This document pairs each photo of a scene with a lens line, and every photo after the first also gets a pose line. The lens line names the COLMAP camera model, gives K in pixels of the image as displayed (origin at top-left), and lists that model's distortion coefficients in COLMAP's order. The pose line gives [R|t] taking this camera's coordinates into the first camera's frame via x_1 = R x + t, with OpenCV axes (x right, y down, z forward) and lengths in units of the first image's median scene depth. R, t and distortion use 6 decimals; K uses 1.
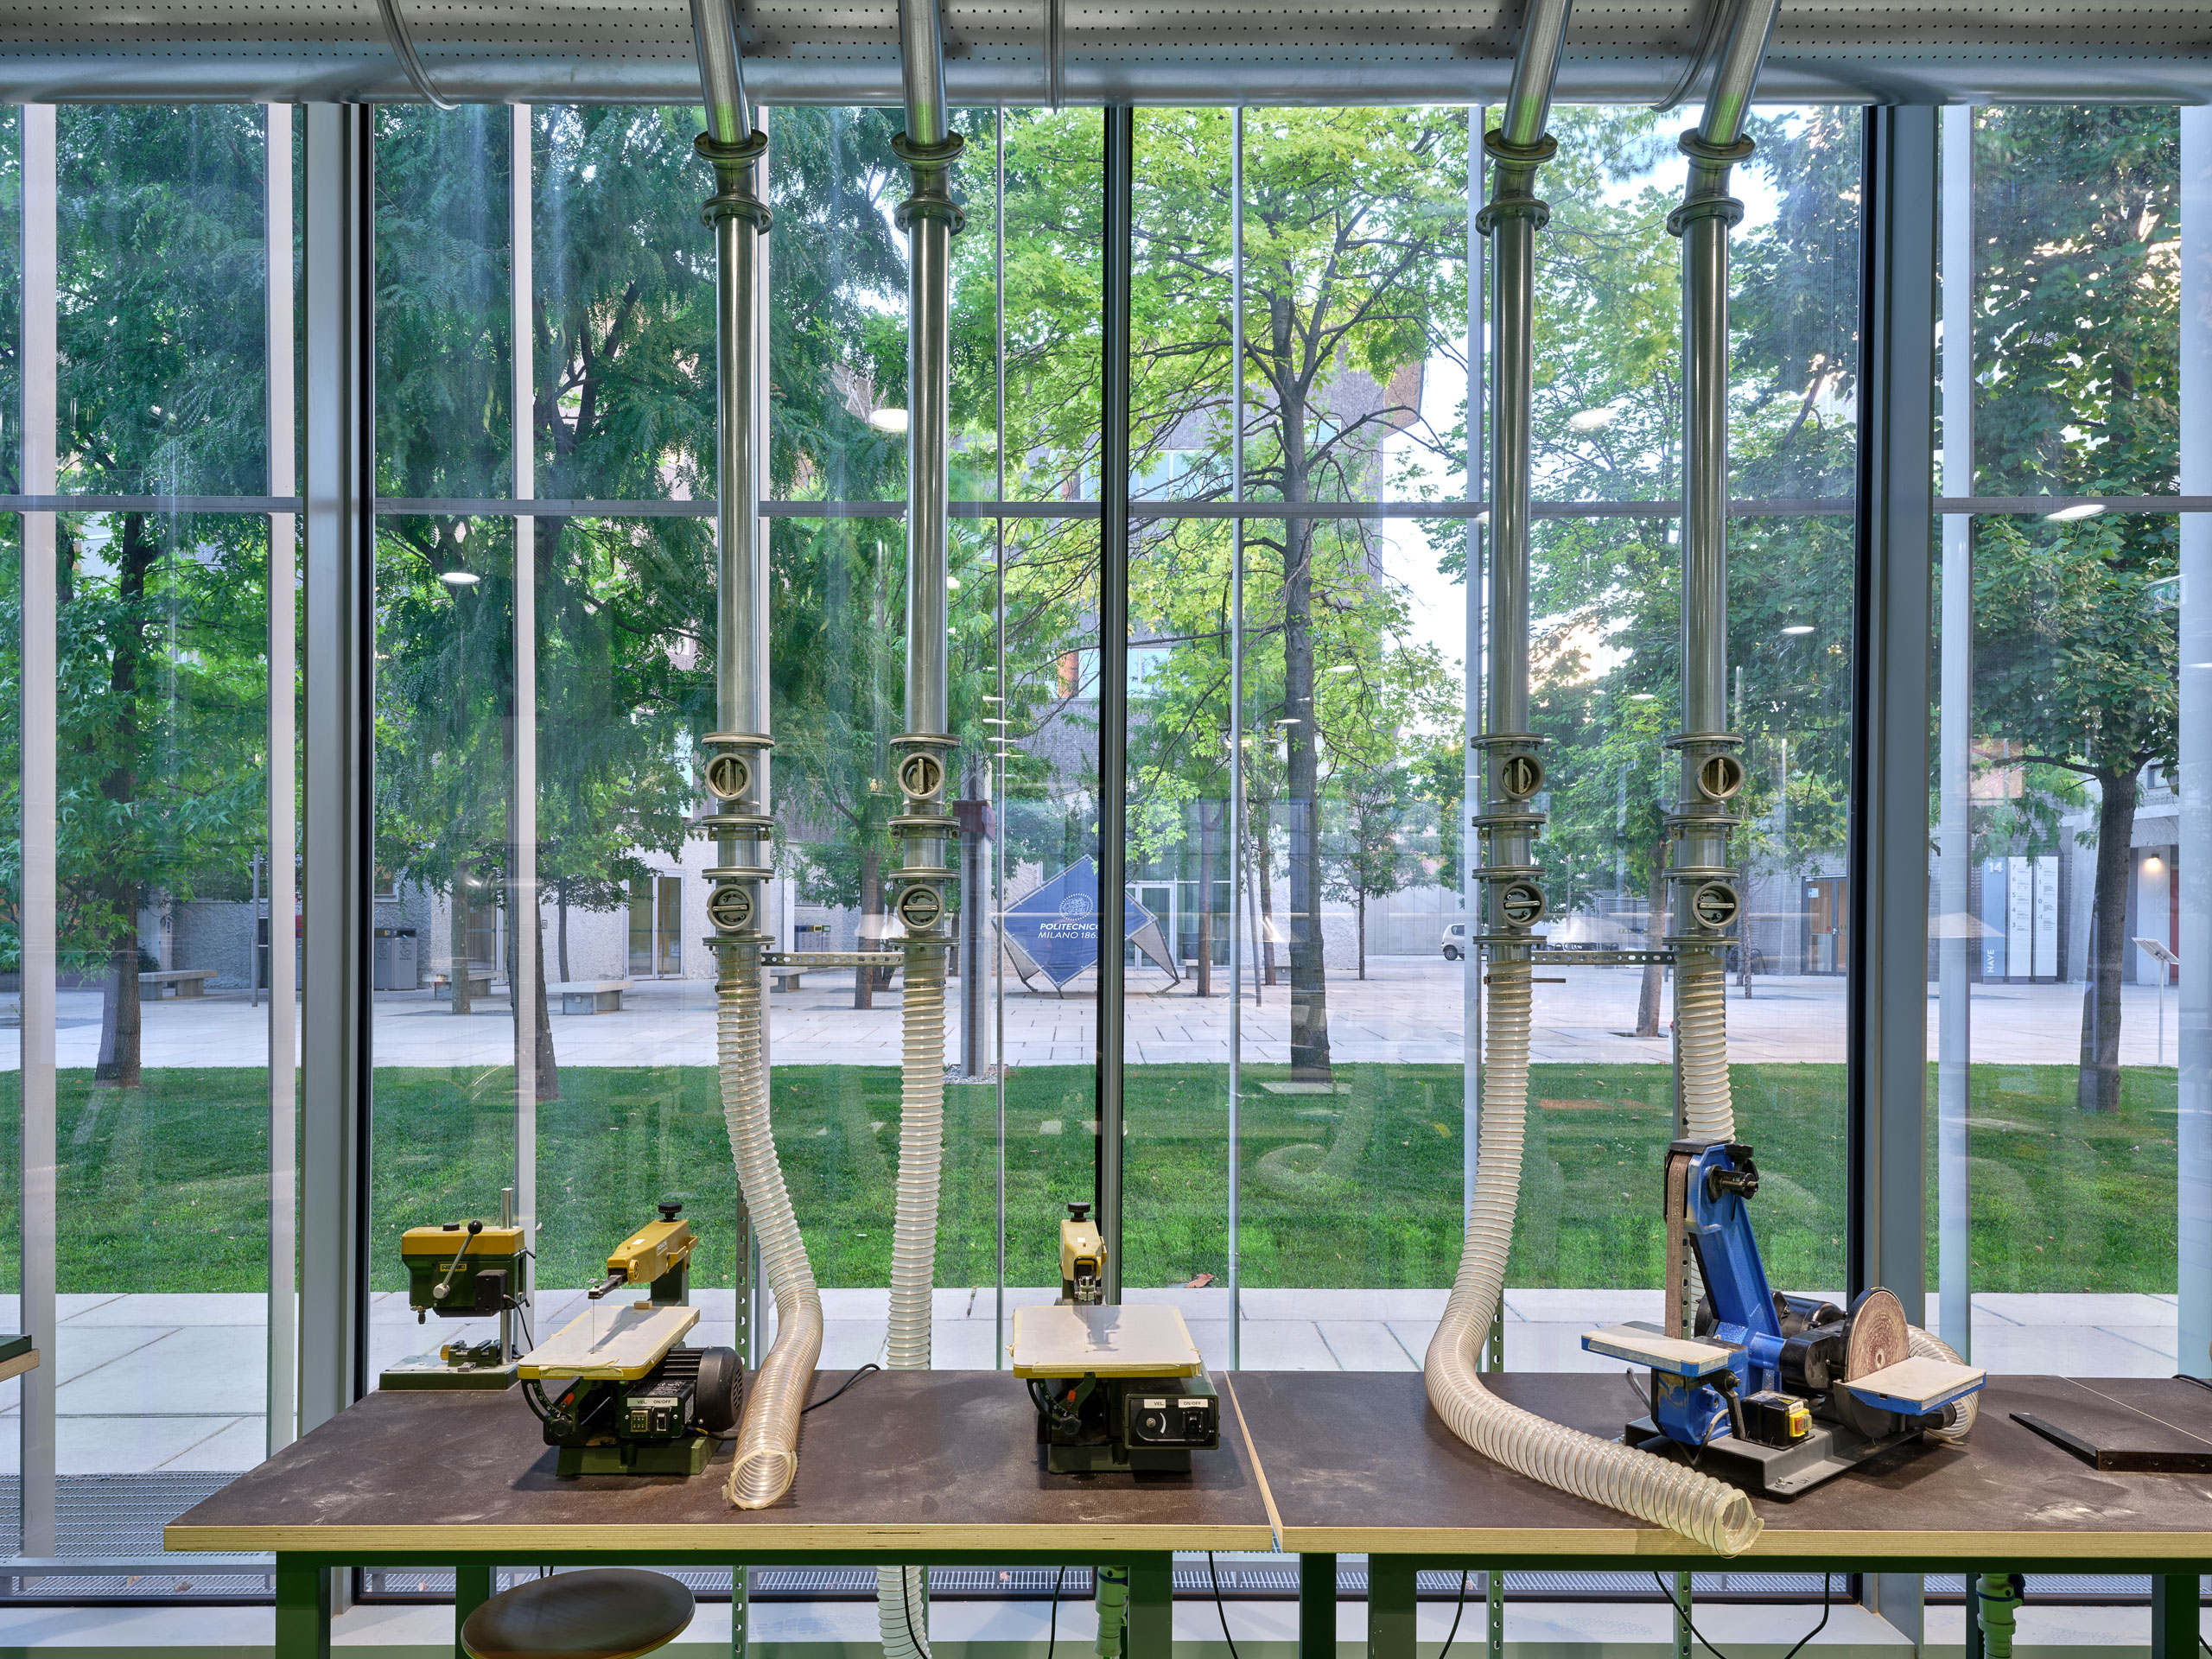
lens RADIAL K [[1544.9, 0, 1102.6], [0, 1544.9, 936.3], [0, 0, 1]] dist [0.021277, -0.002656]
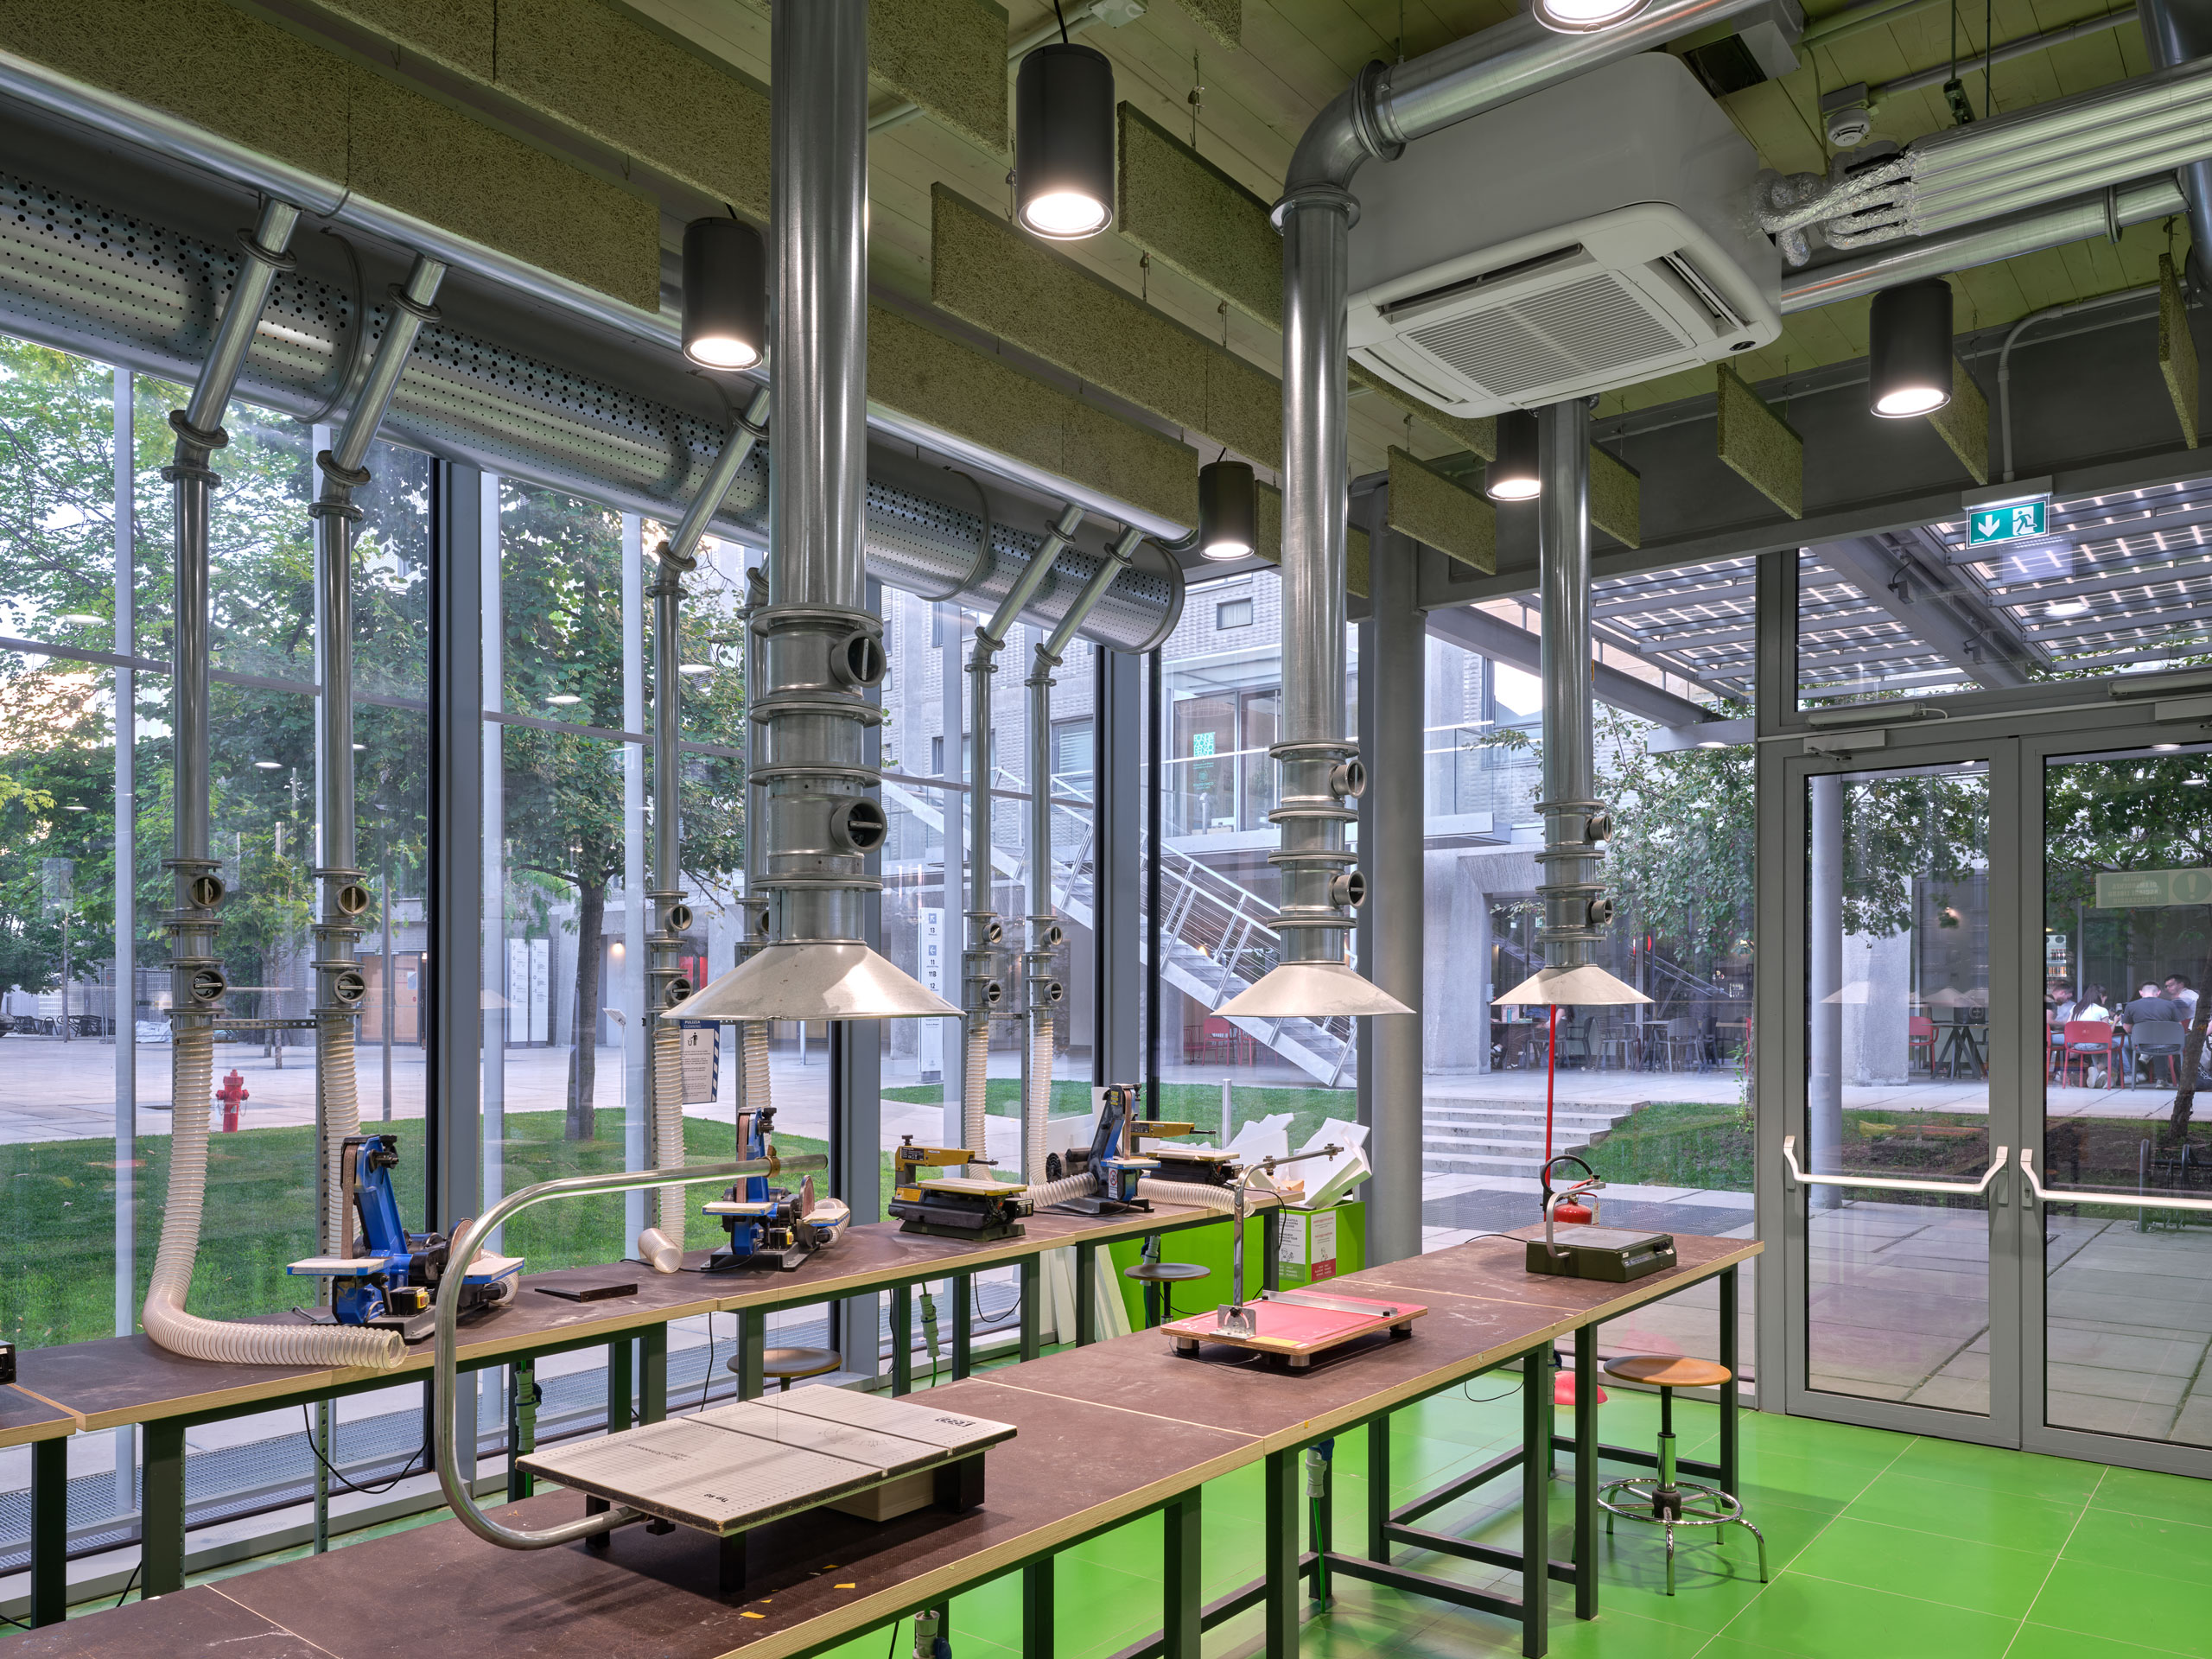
lens RADIAL K [[1572.5, 0, 1107.7], [0, 1572.5, 1004.5], [0, 0, 1]] dist [0.056330, -0.057051]
pose [[0.628038, -0.001630, 0.778181, -0.156989], [0.003300, 0.999994, -0.000569, -0.000219], [-0.778175, 0.002925, 0.628040, -0.243068]]
